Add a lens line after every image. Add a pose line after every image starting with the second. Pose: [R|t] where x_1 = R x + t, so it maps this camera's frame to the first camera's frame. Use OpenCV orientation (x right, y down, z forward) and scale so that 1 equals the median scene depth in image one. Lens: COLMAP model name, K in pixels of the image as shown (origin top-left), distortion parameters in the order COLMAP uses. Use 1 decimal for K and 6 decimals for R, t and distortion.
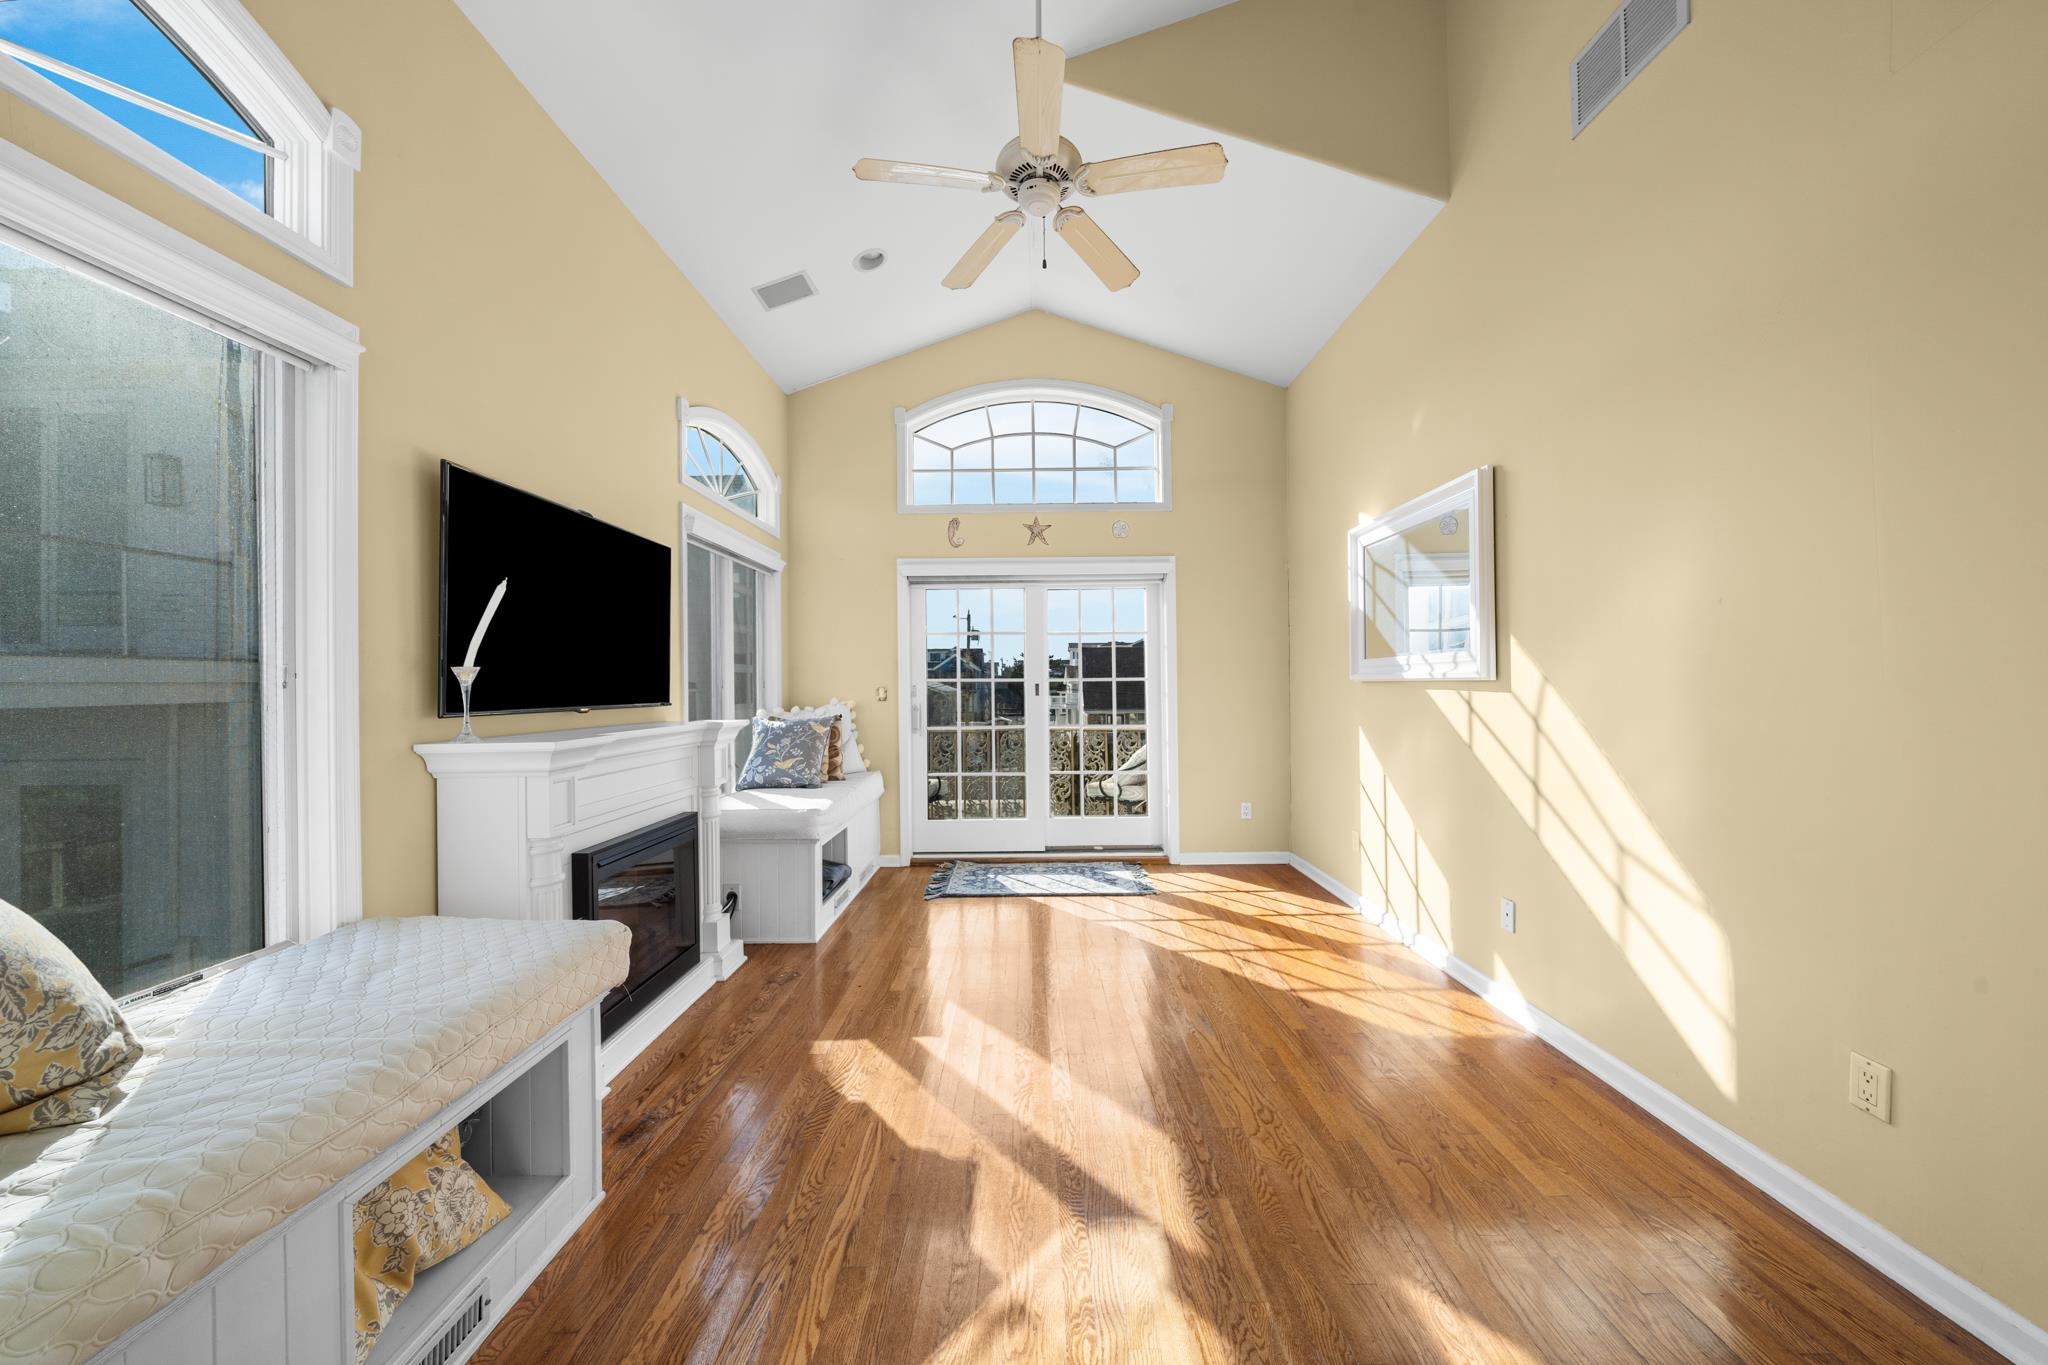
lens RADIAL K [[703.2, 0, 1027.4], [0, 703.2, 684.1], [0, 0, 1]] dist [-0.001952, -0.000013]
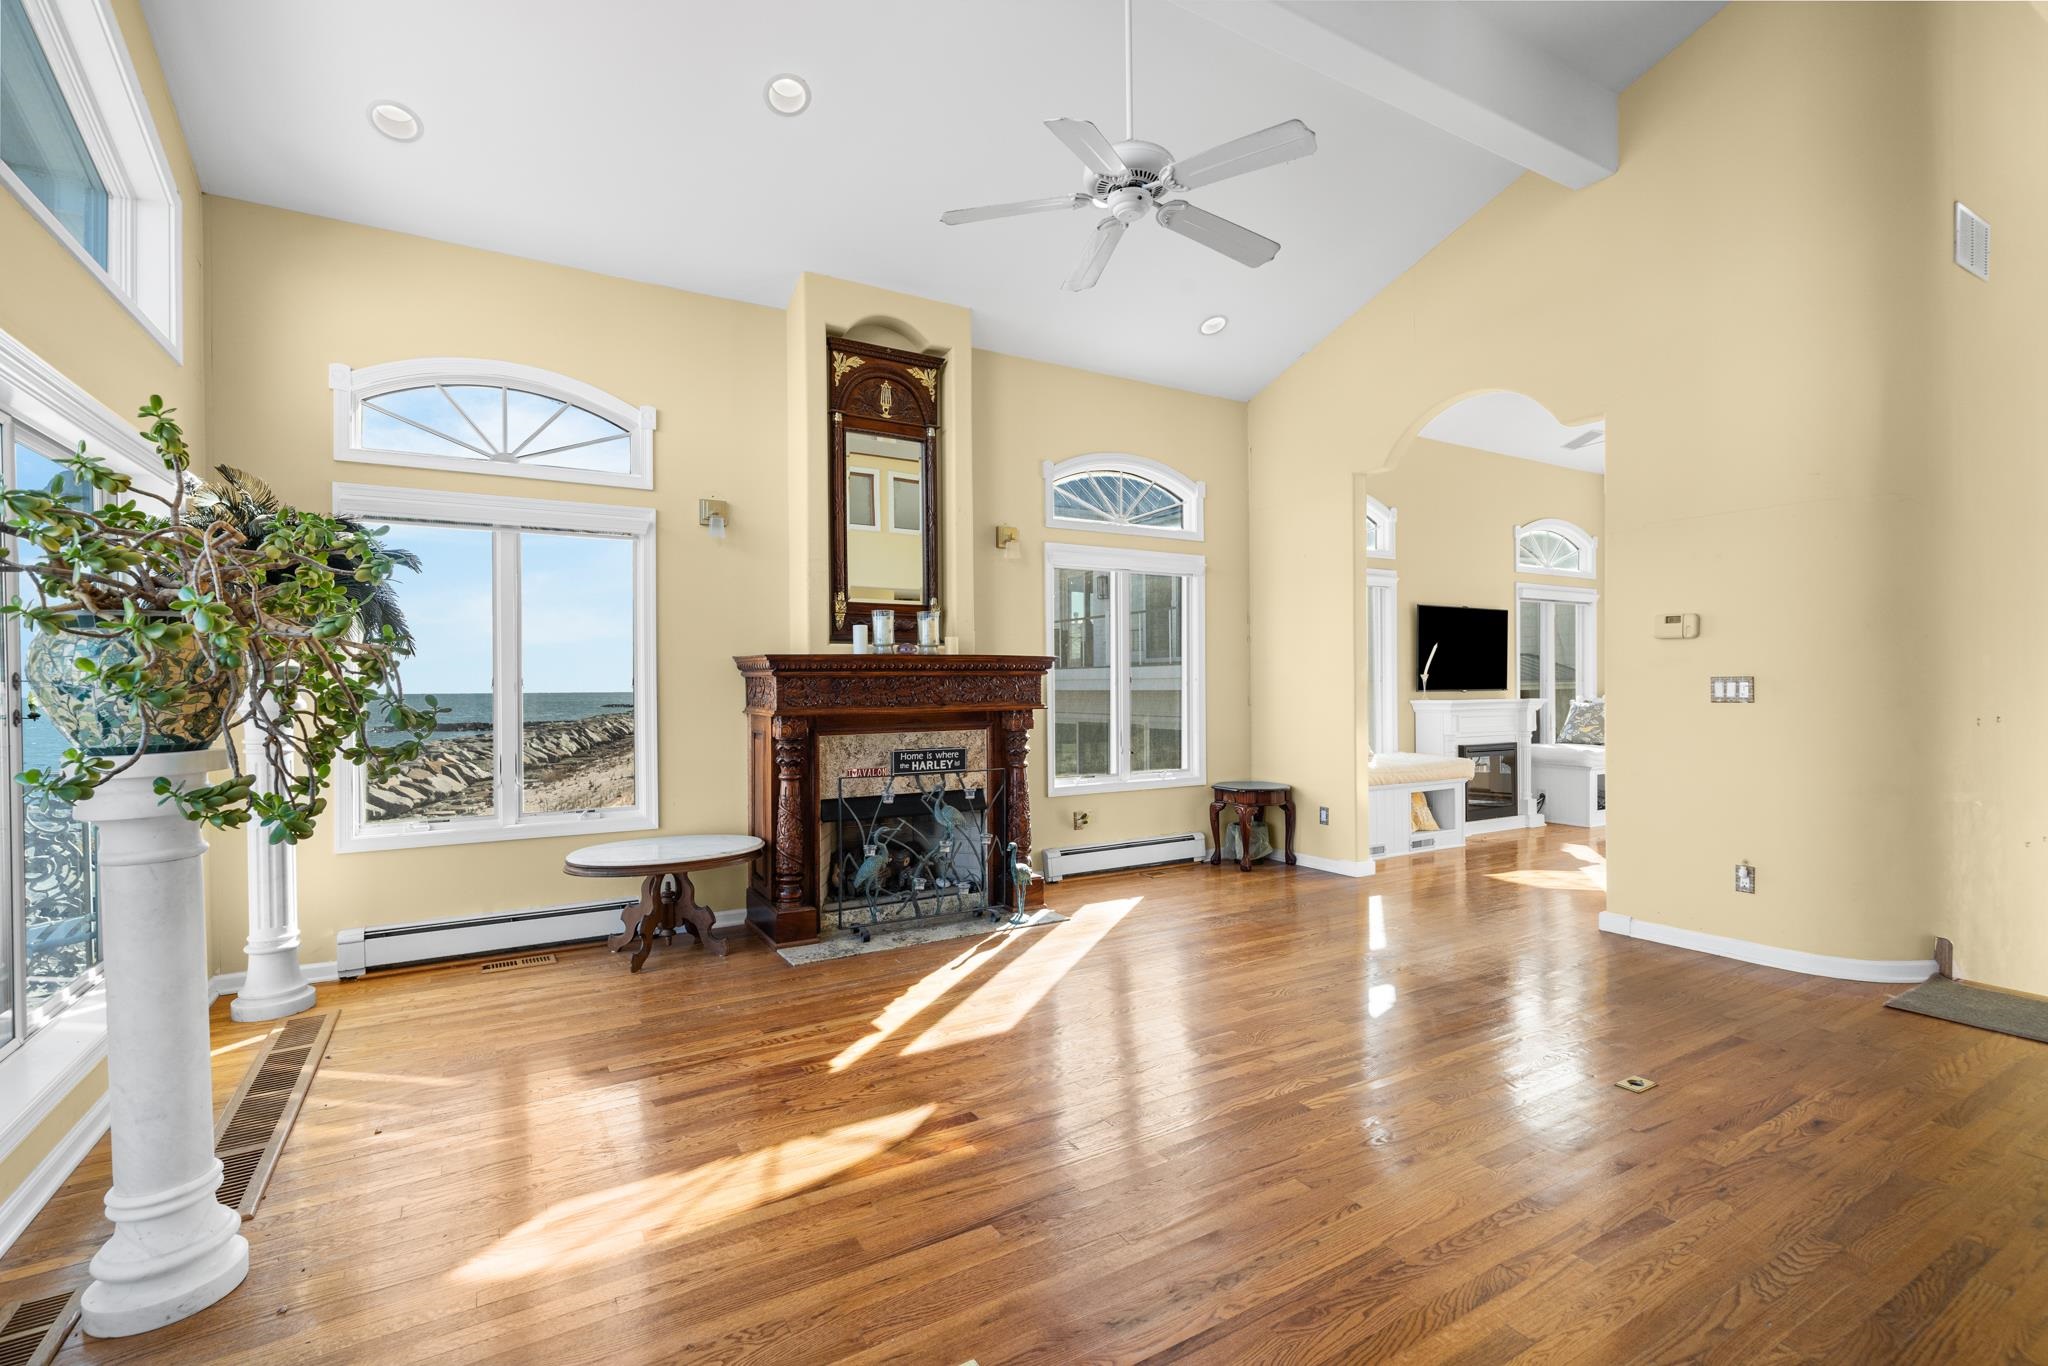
lens RADIAL K [[920.5, 0, 1025.2], [0, 920.5, 681.1], [0, 0, 1]] dist [-0.000714, -0.000004]
pose [[0.510952, 0.012817, -0.859514, 1.071304], [0.000141, 0.999888, 0.014994, -0.036119], [0.859609, -0.007782, 0.510892, -1.554863]]
